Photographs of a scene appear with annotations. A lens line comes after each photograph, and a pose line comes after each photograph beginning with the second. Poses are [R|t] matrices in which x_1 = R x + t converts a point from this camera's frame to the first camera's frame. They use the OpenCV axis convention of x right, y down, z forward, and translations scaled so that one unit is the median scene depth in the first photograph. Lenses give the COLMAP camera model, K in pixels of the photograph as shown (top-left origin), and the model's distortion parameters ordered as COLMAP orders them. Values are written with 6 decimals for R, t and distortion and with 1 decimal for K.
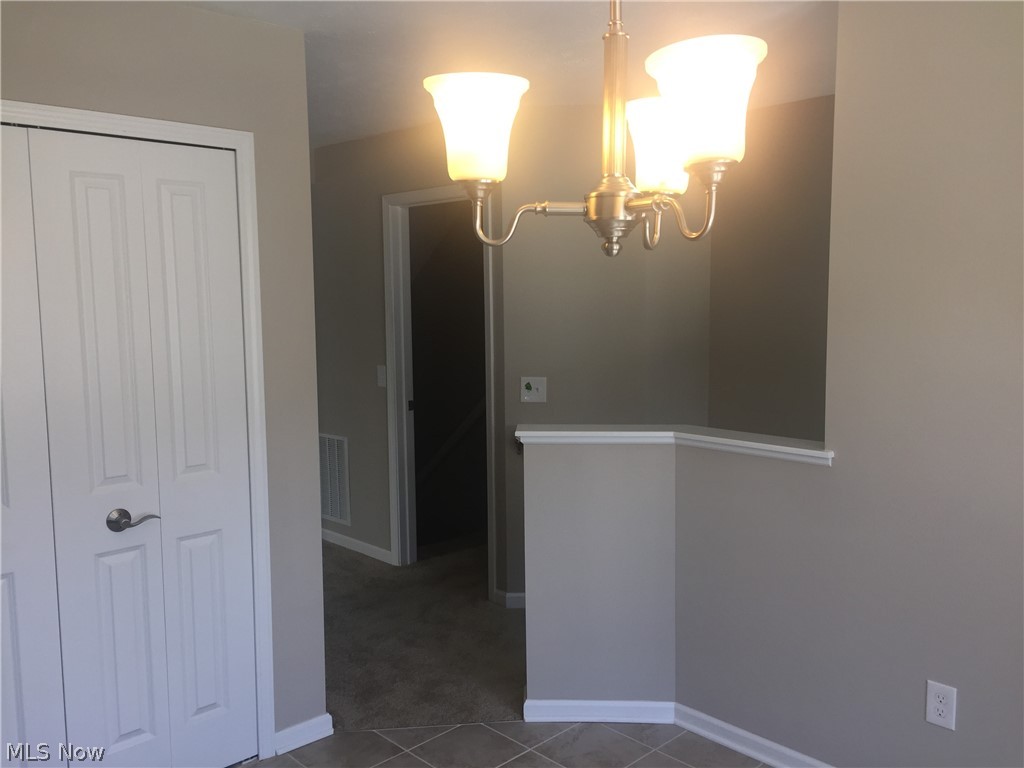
lens RADIAL K [[880.1, 0, 512.6], [0, 880.1, 387.0], [0, 0, 1]] dist [0.063306, -0.055396]
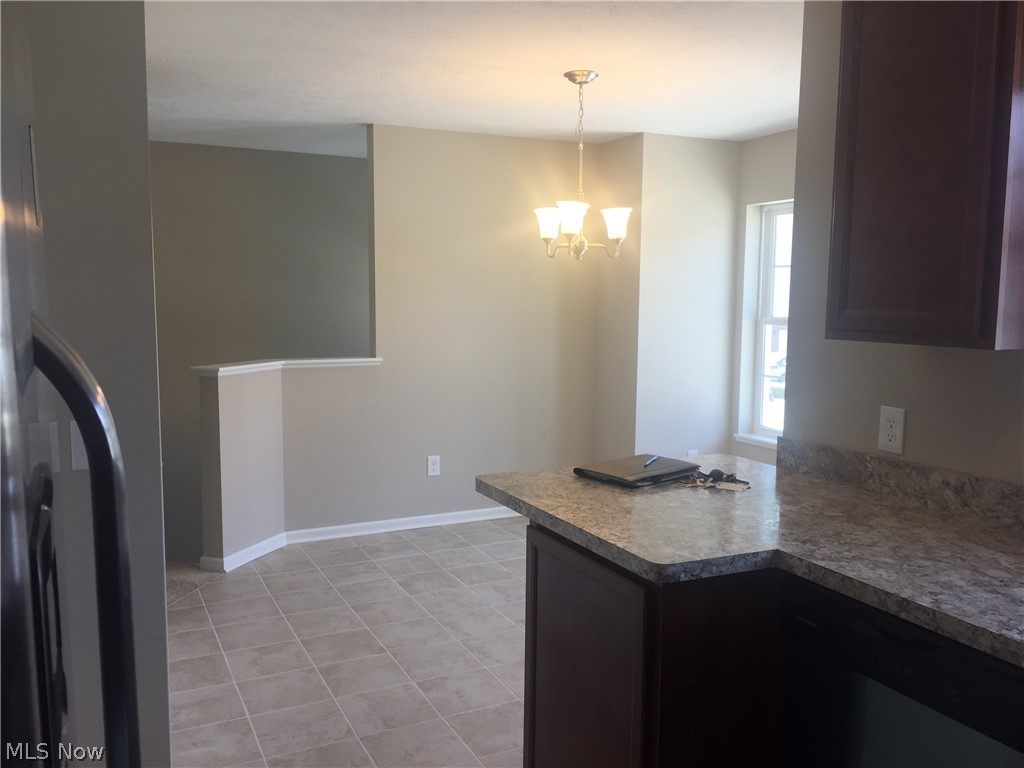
lens RADIAL K [[880.1, 0, 513.1], [0, 880.1, 385.8], [0, 0, 1]] dist [0.063306, -0.055396]
pose [[0.320362, -0.096587, 0.942358, -1.204267], [0.096026, 0.992975, 0.069130, 0.024291], [-0.942415, 0.068345, 0.327387, 0.076968]]
